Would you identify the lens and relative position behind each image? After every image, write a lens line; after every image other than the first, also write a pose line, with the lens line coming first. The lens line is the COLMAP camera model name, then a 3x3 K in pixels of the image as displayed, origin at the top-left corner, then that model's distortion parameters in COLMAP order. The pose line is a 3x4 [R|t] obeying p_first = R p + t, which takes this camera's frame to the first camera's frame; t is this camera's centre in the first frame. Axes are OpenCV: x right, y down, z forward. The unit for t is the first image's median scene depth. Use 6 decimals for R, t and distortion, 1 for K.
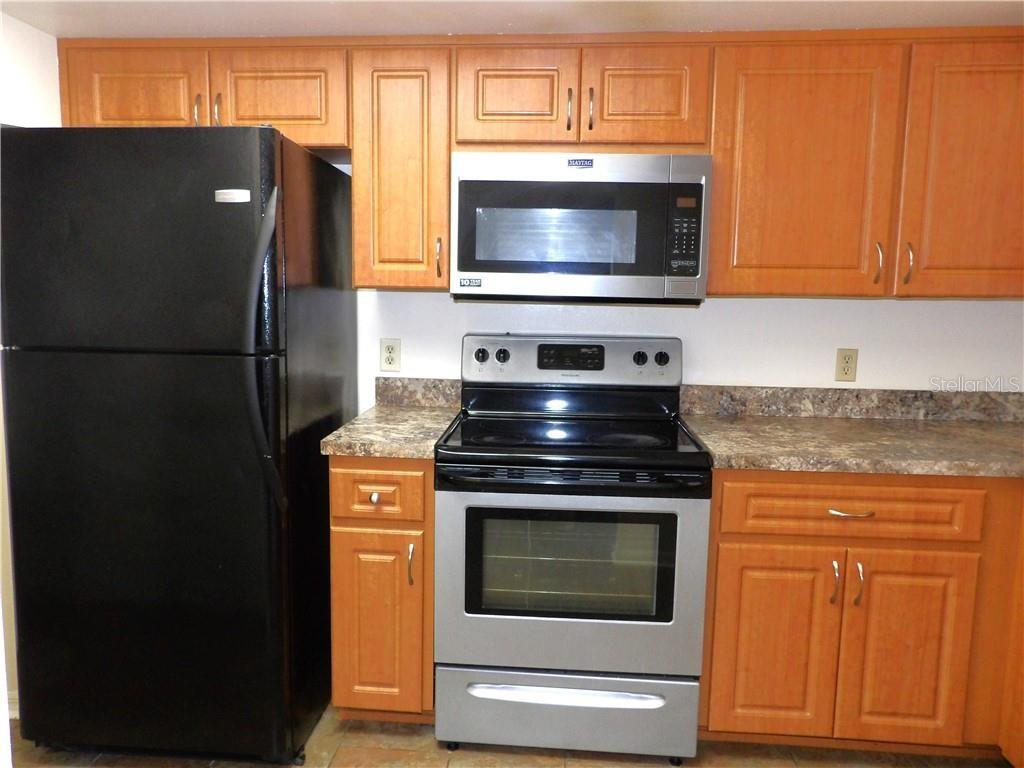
lens RADIAL K [[733.1, 0, 512.0], [0, 733.1, 384.0], [0, 0, 1]] dist [-0.019270, 0.010073]
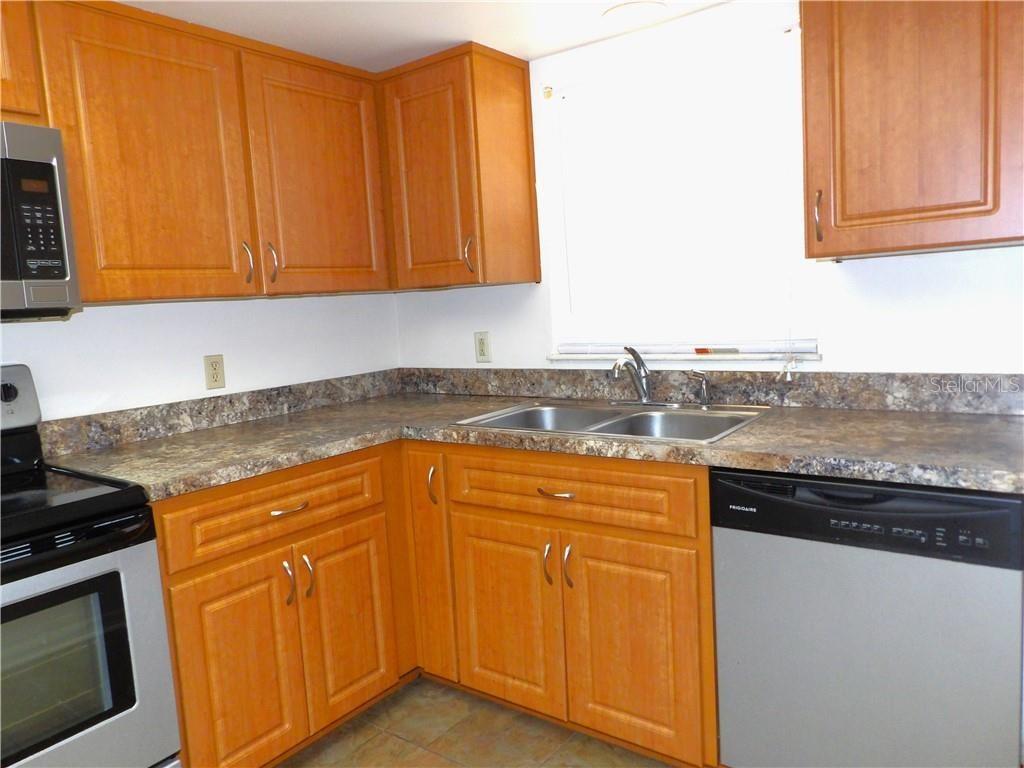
lens RADIAL K [[733.1, 0, 512.0], [0, 733.1, 384.0], [0, 0, 1]] dist [-0.019270, 0.010073]
pose [[0.527554, -0.137130, 0.838381, -0.182482], [0.172993, 0.983548, 0.052018, 0.009647], [-0.831721, 0.117592, 0.542598, 0.179866]]
